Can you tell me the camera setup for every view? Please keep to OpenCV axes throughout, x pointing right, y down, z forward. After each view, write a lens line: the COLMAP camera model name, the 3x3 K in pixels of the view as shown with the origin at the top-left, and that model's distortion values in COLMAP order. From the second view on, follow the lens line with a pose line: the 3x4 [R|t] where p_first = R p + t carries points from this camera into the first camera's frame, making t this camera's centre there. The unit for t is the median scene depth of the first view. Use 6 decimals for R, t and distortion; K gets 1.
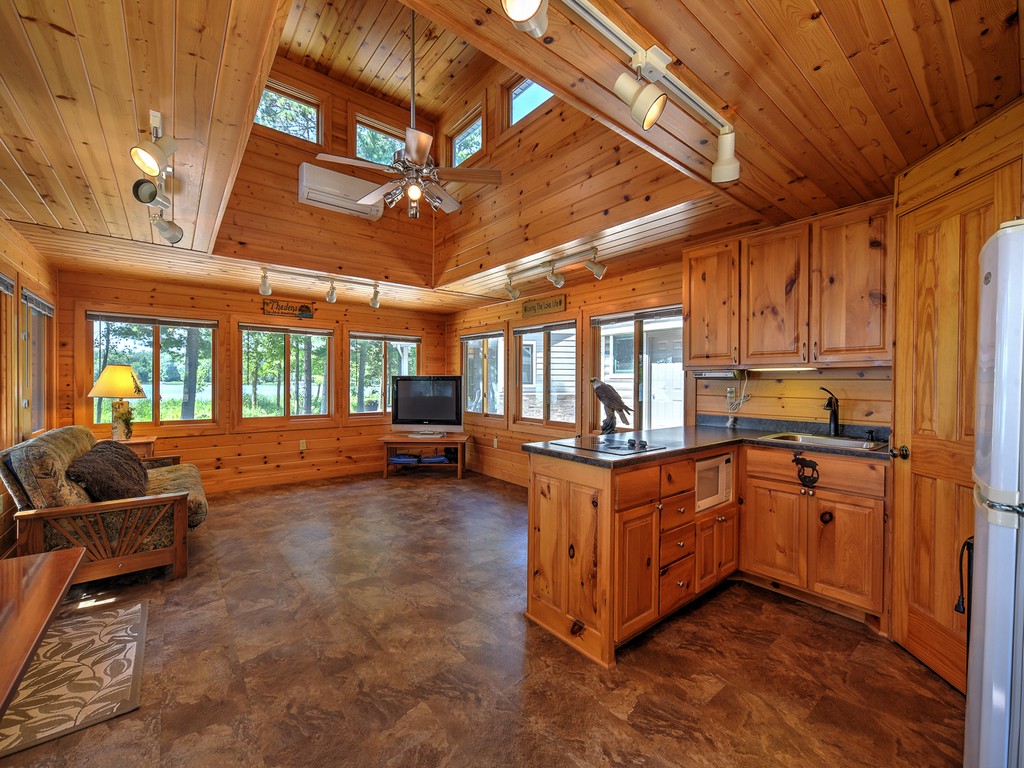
lens RADIAL K [[426.2, 0, 510.2], [0, 426.2, 385.3], [0, 0, 1]] dist [-0.008271, 0.002246]
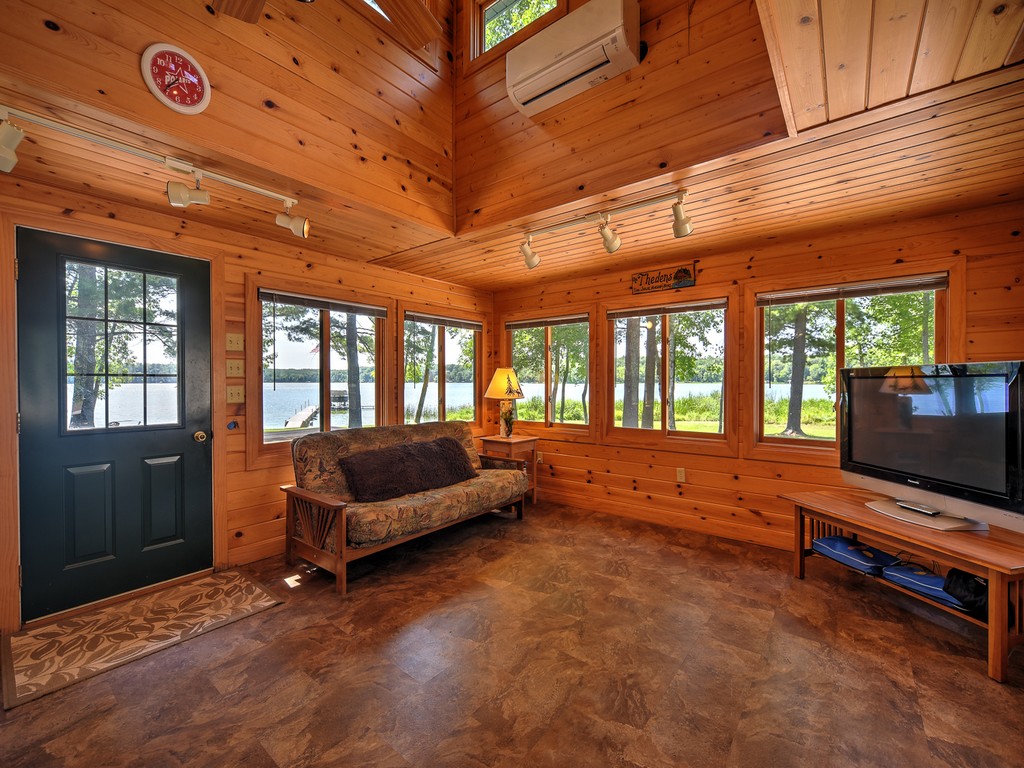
lens RADIAL K [[426.2, 0, 514.8], [0, 426.2, 382.2], [0, 0, 1]] dist [-0.008271, 0.002246]
pose [[0.230215, -0.006150, -0.973120, 0.157645], [-0.002778, 0.999972, -0.006977, -0.003633], [0.973136, 0.004309, 0.230192, 0.816620]]
